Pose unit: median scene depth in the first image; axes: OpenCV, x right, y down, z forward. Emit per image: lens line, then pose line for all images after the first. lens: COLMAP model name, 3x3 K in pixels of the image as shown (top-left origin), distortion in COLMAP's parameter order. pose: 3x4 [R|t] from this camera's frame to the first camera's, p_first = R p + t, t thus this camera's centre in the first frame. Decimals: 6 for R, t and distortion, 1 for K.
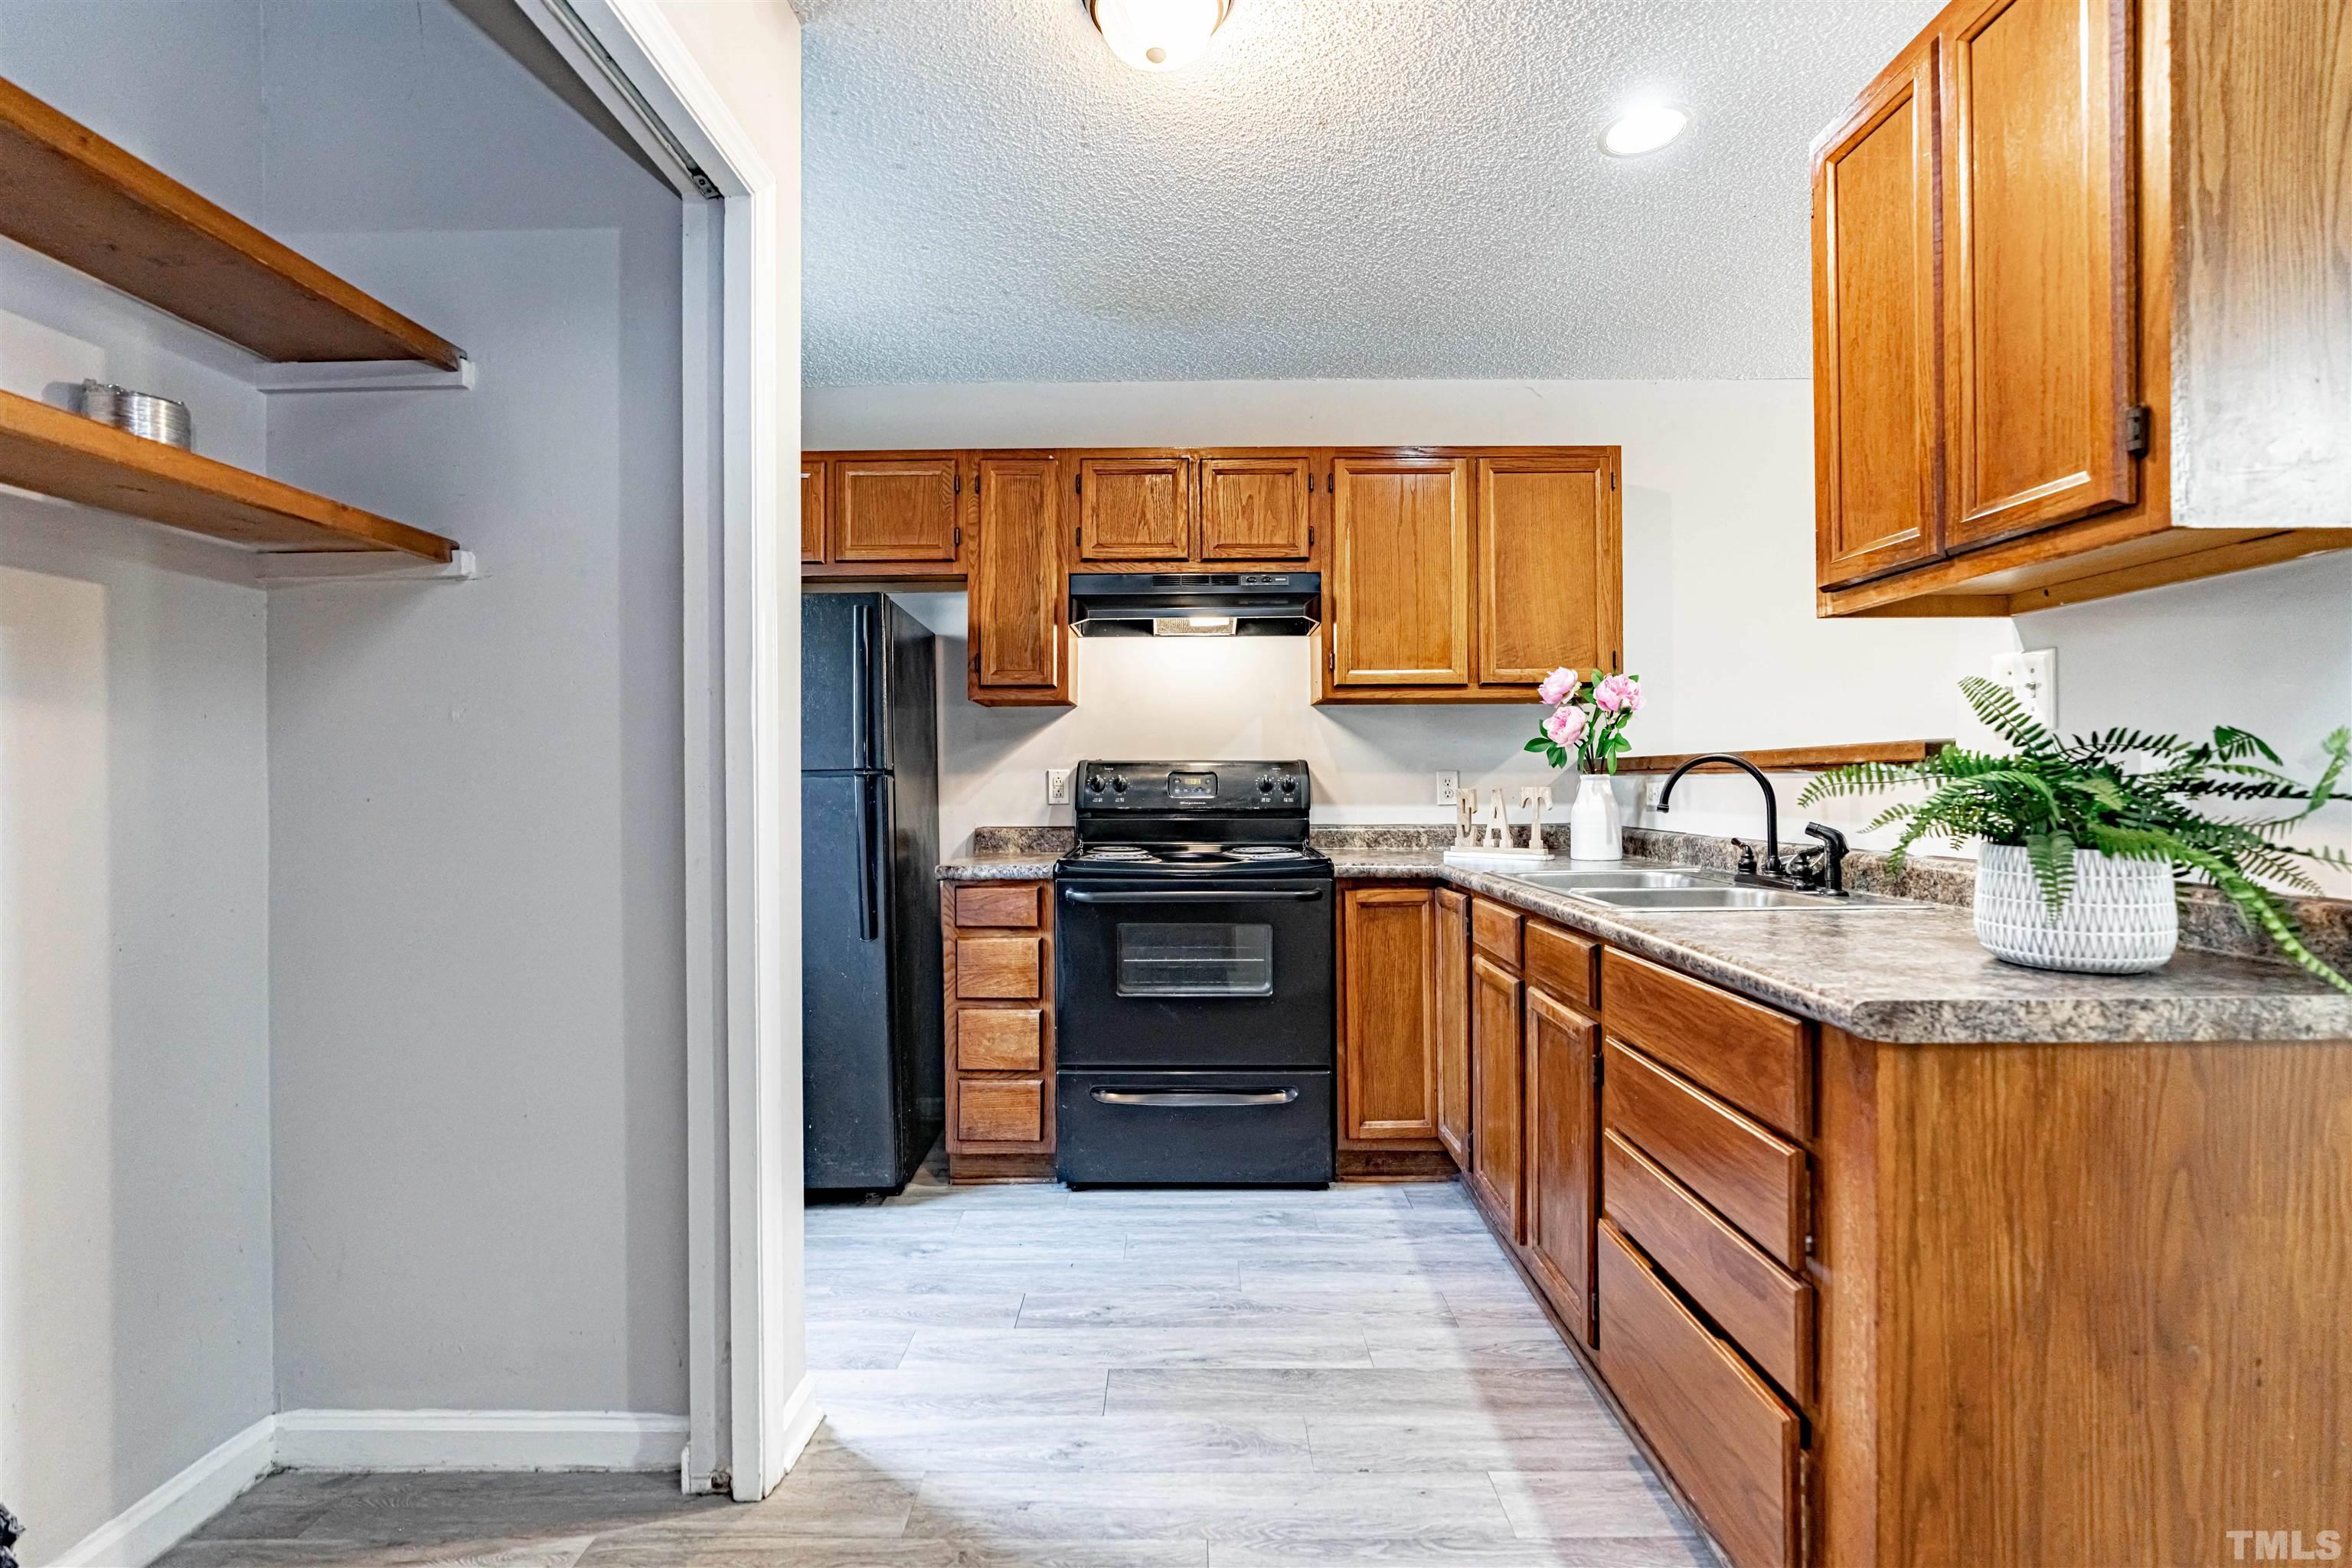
lens RADIAL K [[1065.7, 0, 1174.7], [0, 1065.7, 780.9], [0, 0, 1]] dist [-0.032860, 0.013565]
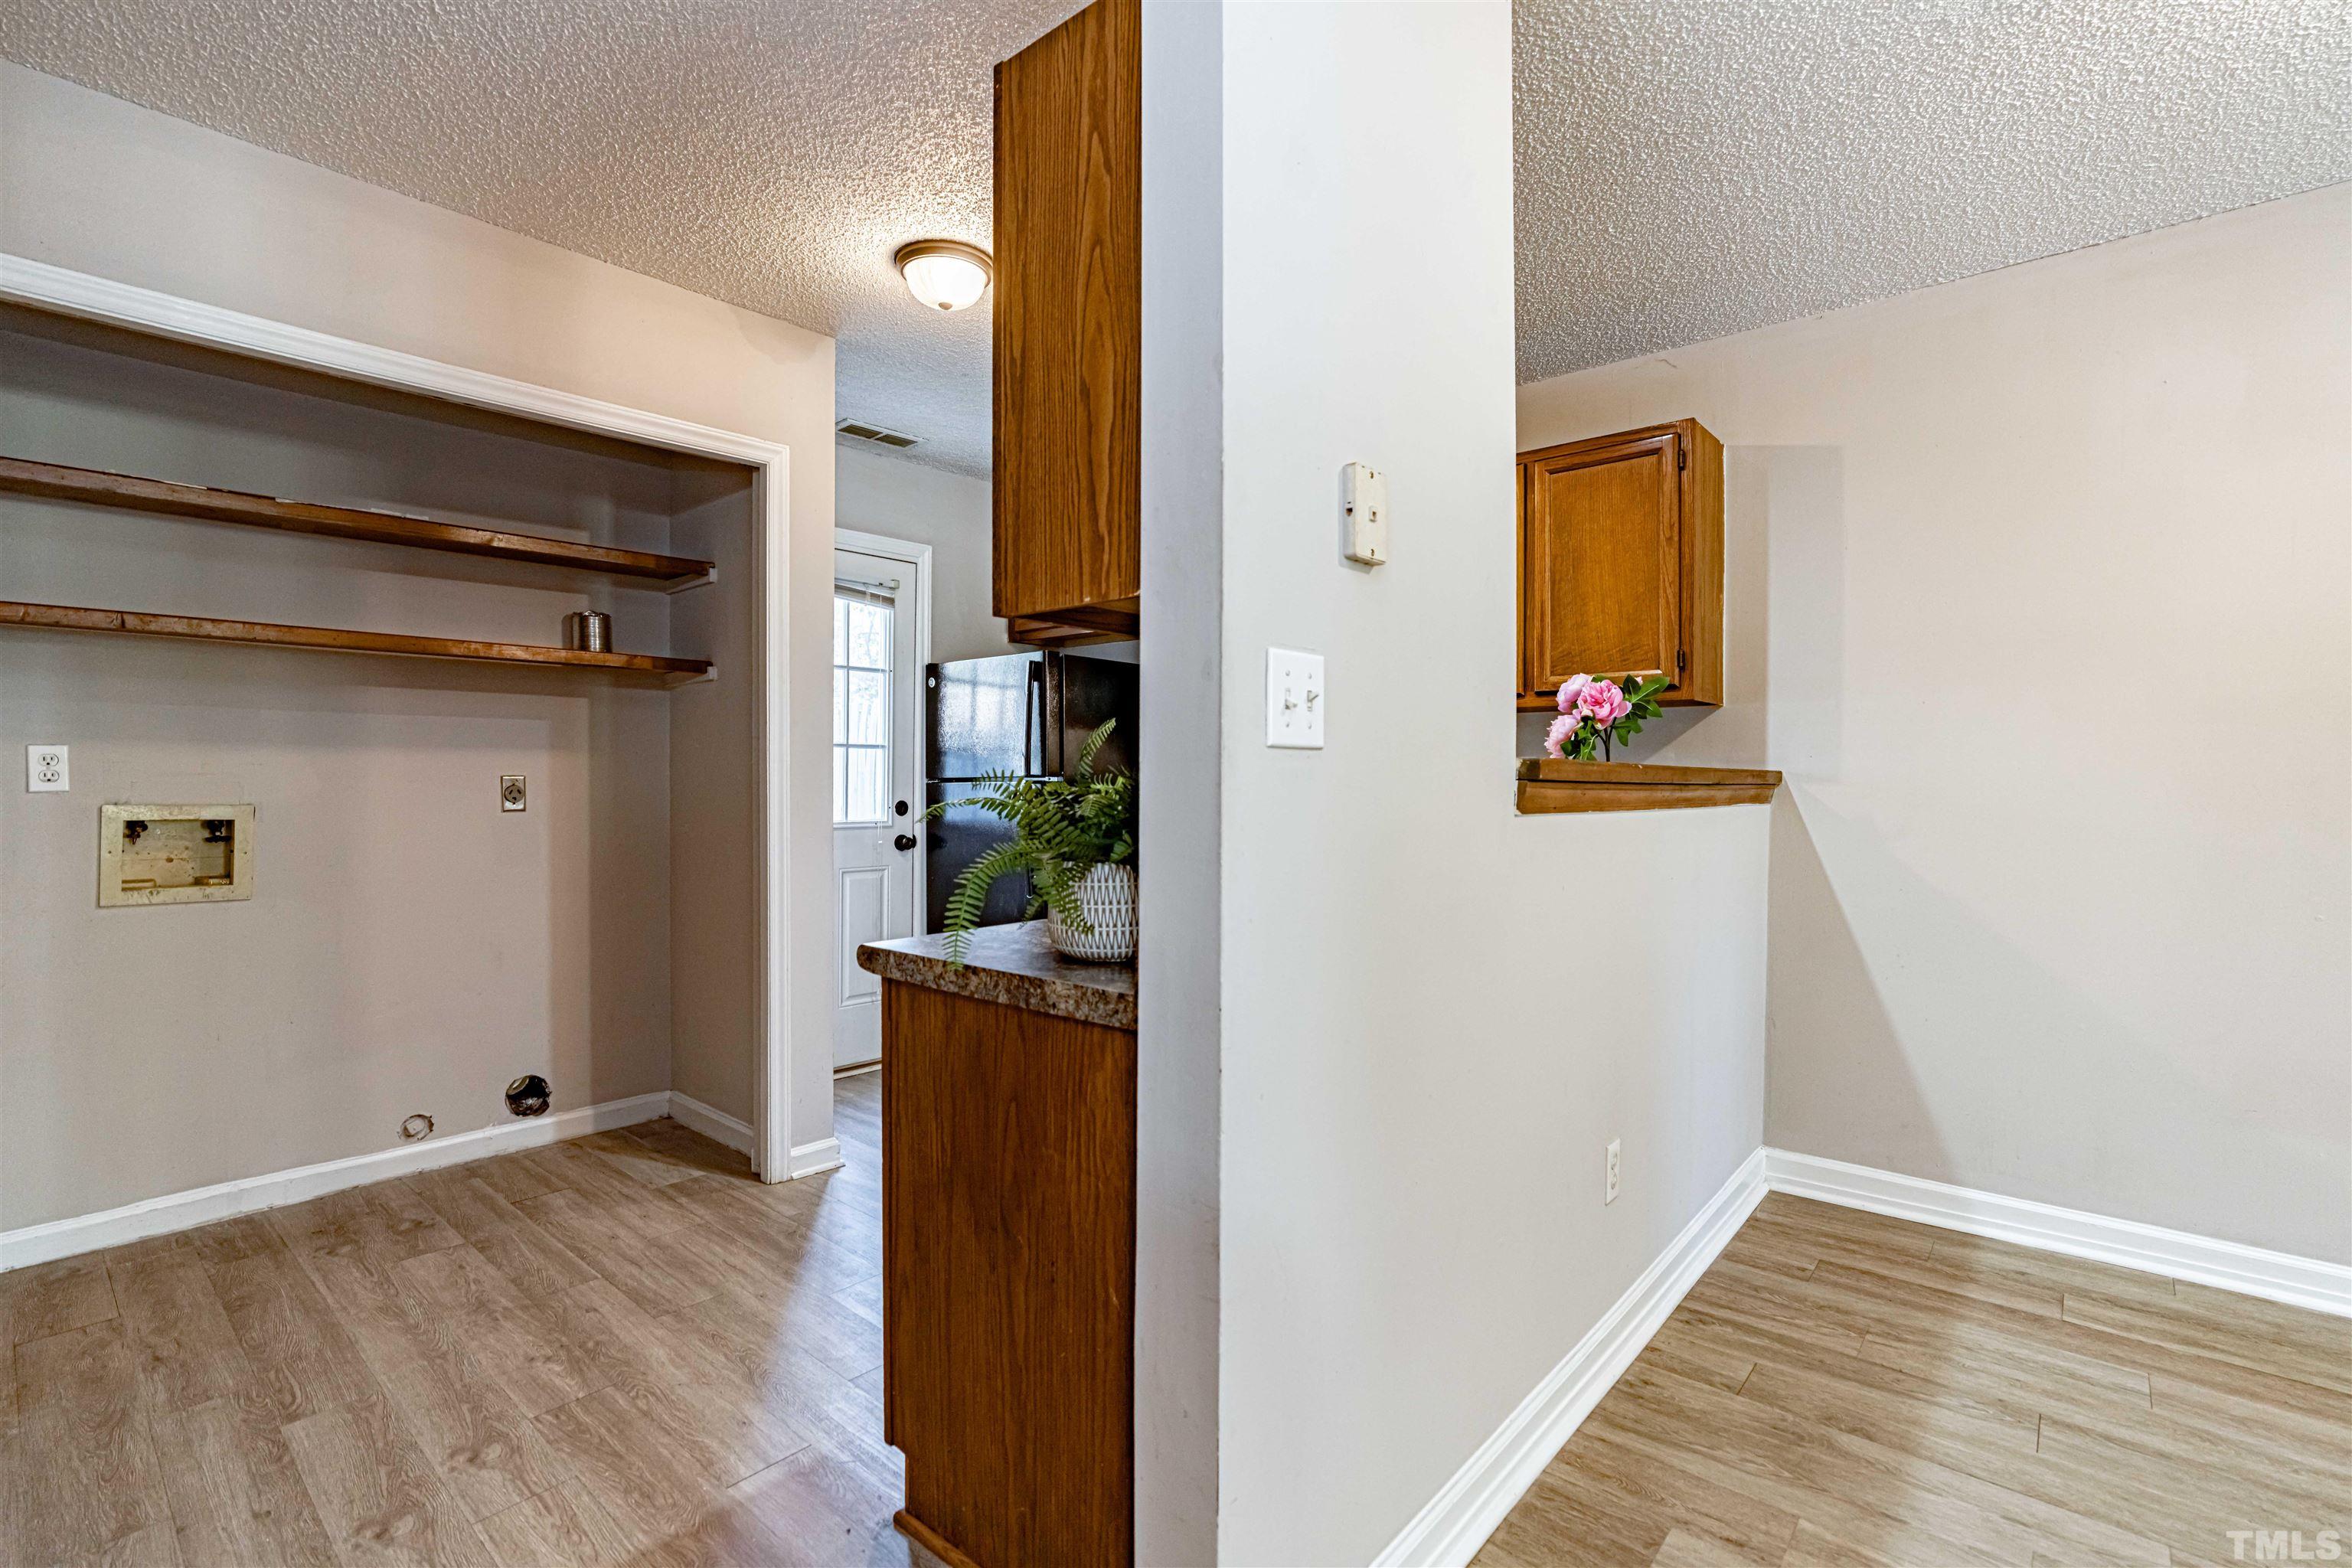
lens RADIAL K [[1065.7, 0, 1174.7], [0, 1065.7, 780.9], [0, 0, 1]] dist [-0.032860, 0.013565]
pose [[0.756390, 0.009895, -0.654046, 1.984391], [-0.006103, 0.999949, 0.008070, -0.044622], [0.654092, -0.002112, 0.756412, 0.120674]]
